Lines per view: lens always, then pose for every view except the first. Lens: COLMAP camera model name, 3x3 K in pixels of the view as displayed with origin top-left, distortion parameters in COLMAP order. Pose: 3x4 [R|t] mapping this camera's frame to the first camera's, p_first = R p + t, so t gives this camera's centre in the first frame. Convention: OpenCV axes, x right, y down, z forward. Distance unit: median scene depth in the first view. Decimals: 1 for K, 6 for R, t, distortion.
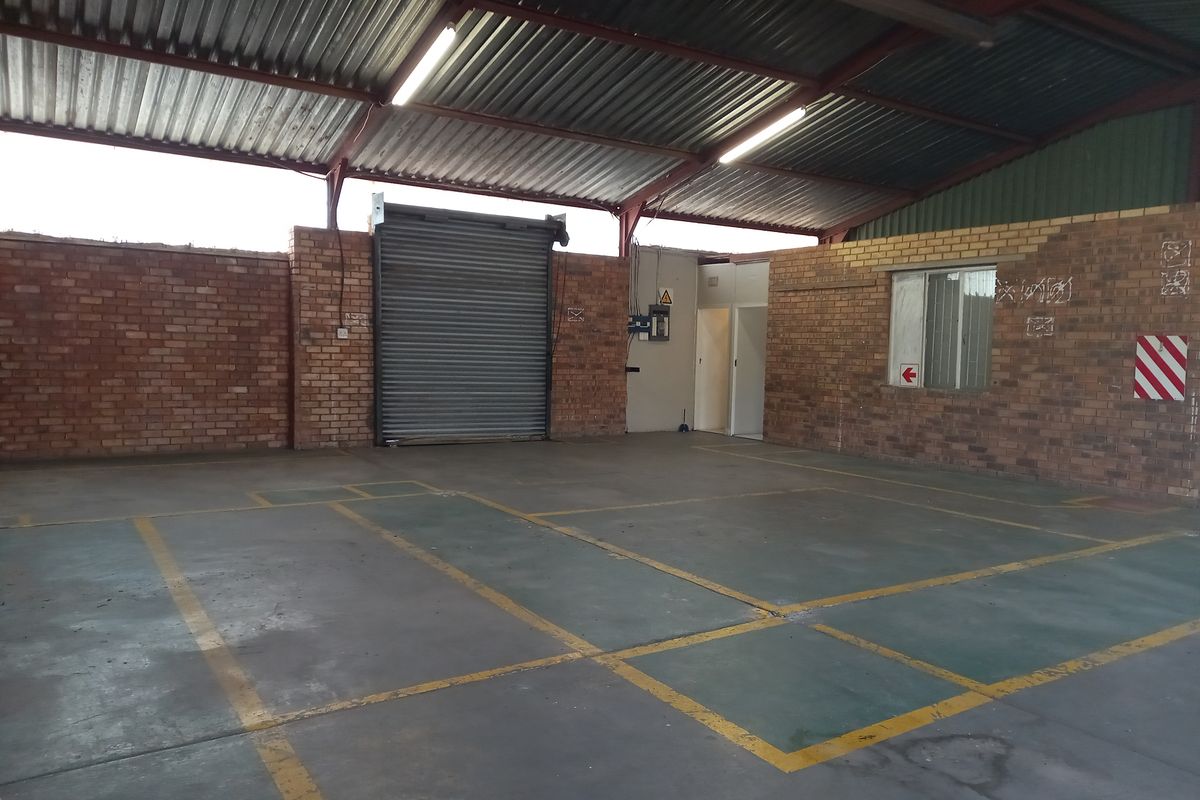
lens RADIAL K [[874.6, 0, 604.6], [0, 874.6, 403.6], [0, 0, 1]] dist [0.005212, 0.001158]
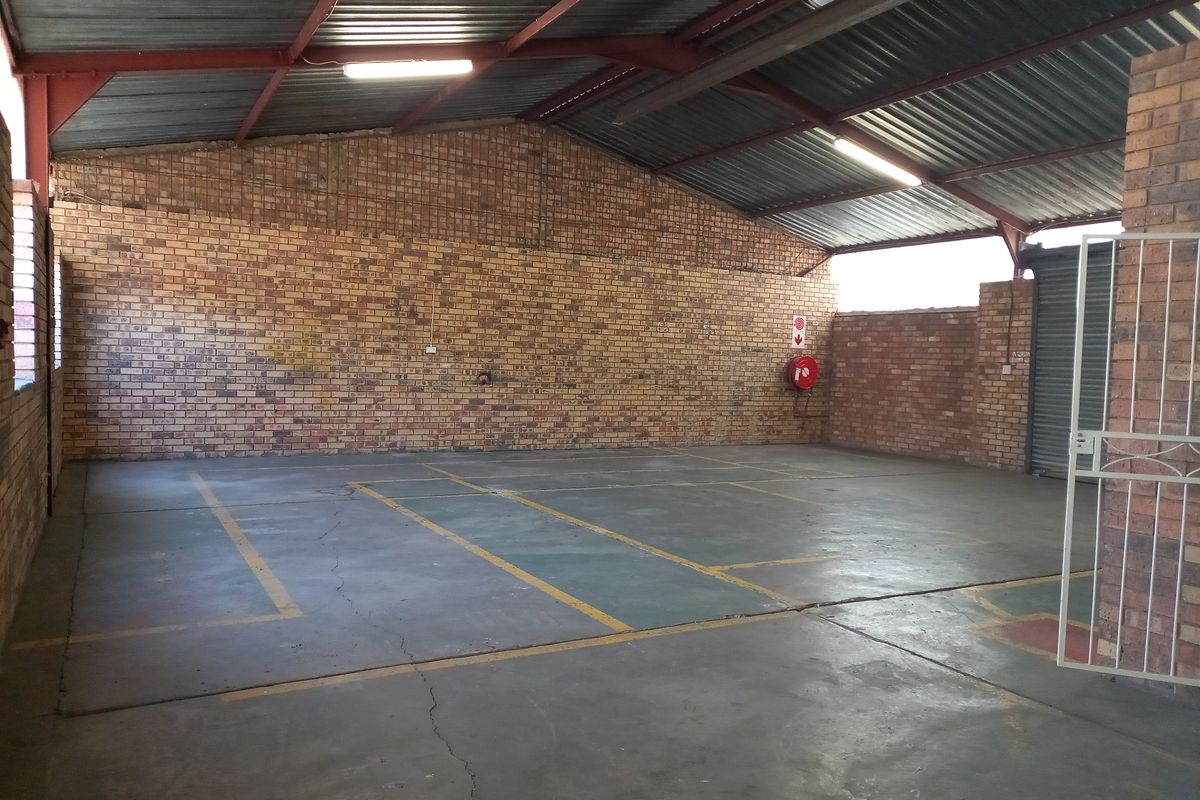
lens RADIAL K [[874.6, 0, 604.6], [0, 874.6, 403.6], [0, 0, 1]] dist [0.005212, 0.001158]
pose [[-0.086845, 0.018574, -0.996049, 0.924805], [-0.102981, 0.994303, 0.027521, -0.013824], [0.990885, 0.104964, -0.084438, 0.604455]]
